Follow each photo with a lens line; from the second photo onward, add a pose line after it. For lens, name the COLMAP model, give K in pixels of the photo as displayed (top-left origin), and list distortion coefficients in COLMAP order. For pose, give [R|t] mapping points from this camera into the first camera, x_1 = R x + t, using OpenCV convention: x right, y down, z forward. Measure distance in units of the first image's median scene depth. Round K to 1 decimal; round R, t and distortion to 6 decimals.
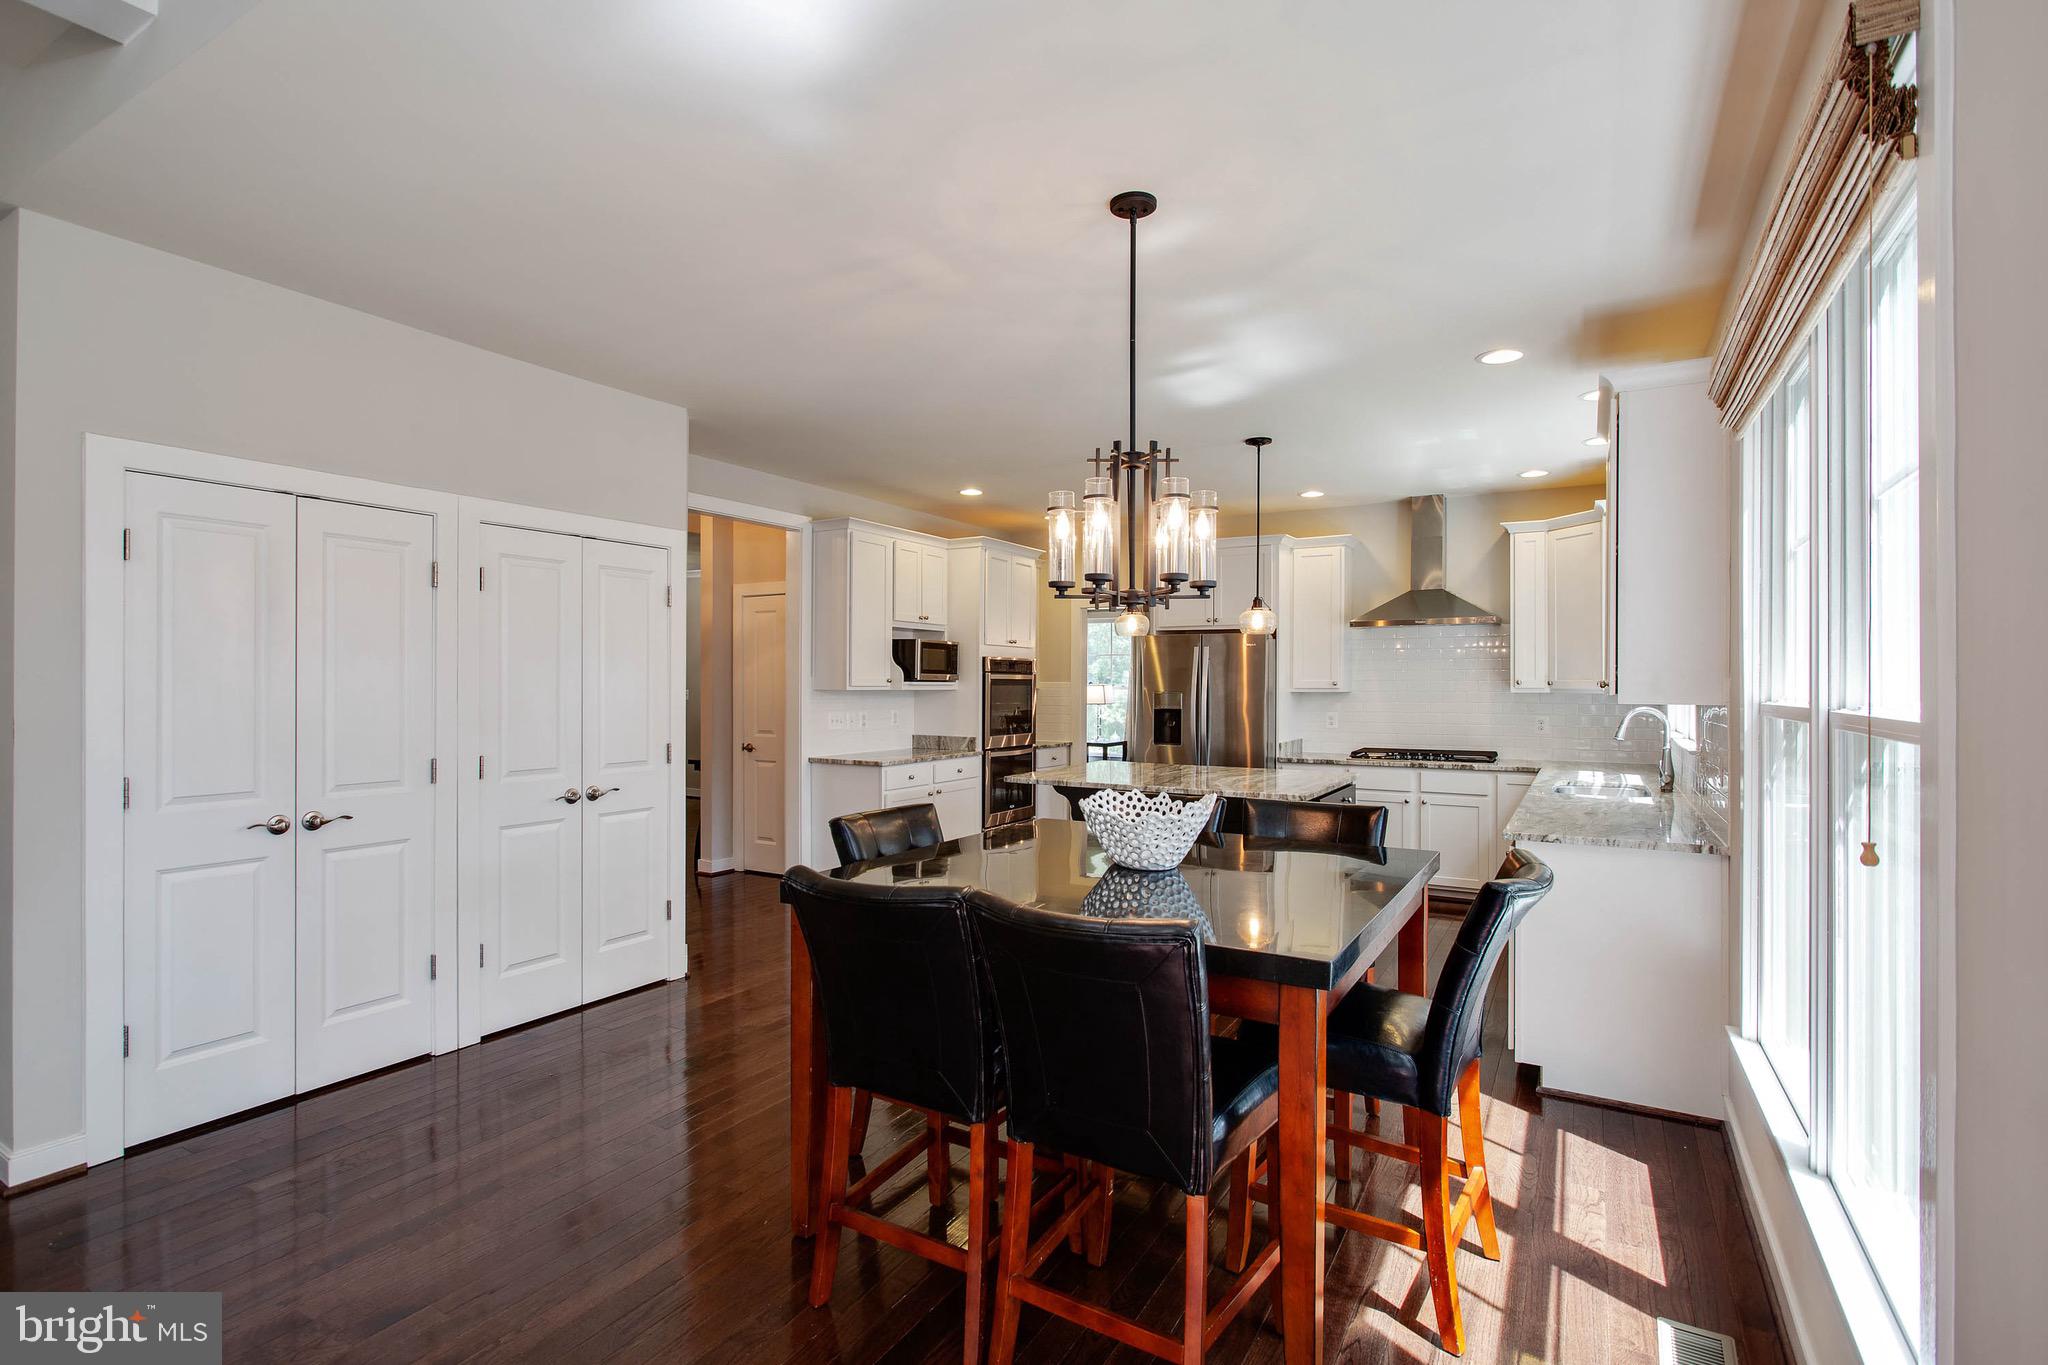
lens RADIAL K [[988.3, 0, 1020.1], [0, 988.3, 680.3], [0, 0, 1]] dist [-0.002246, -0.001929]
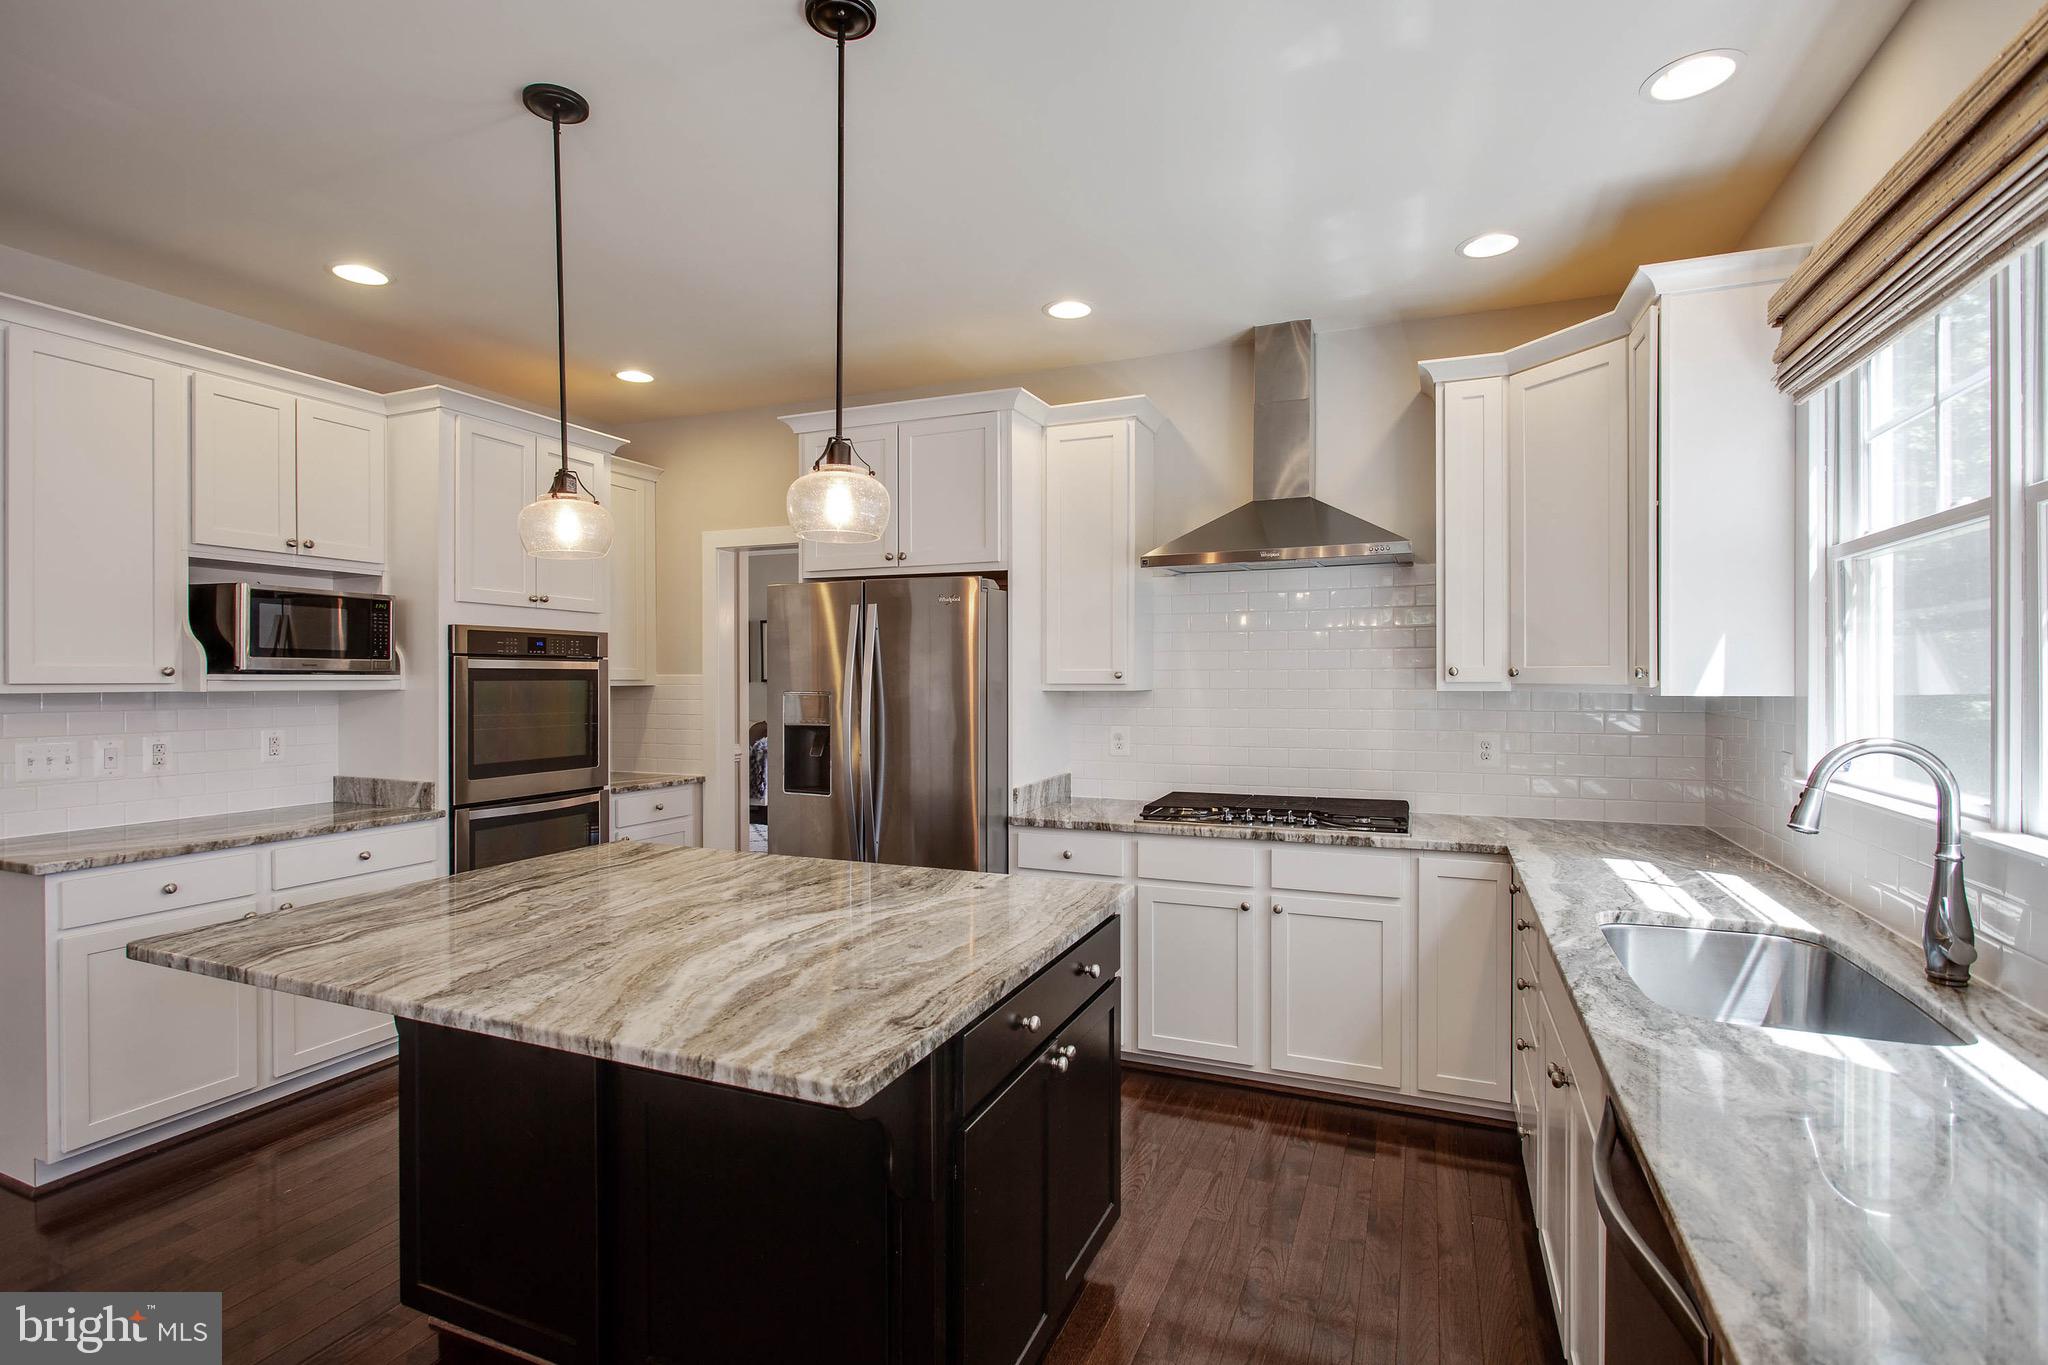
lens RADIAL K [[988.3, 0, 1017.9], [0, 988.3, 674.2], [0, 0, 1]] dist [-0.002246, -0.001929]
pose [[0.991696, -0.002800, 0.128571, 0.200950], [0.002888, 0.999996, -0.000500, 0.002993], [-0.128569, 0.000867, 0.991700, 0.487766]]
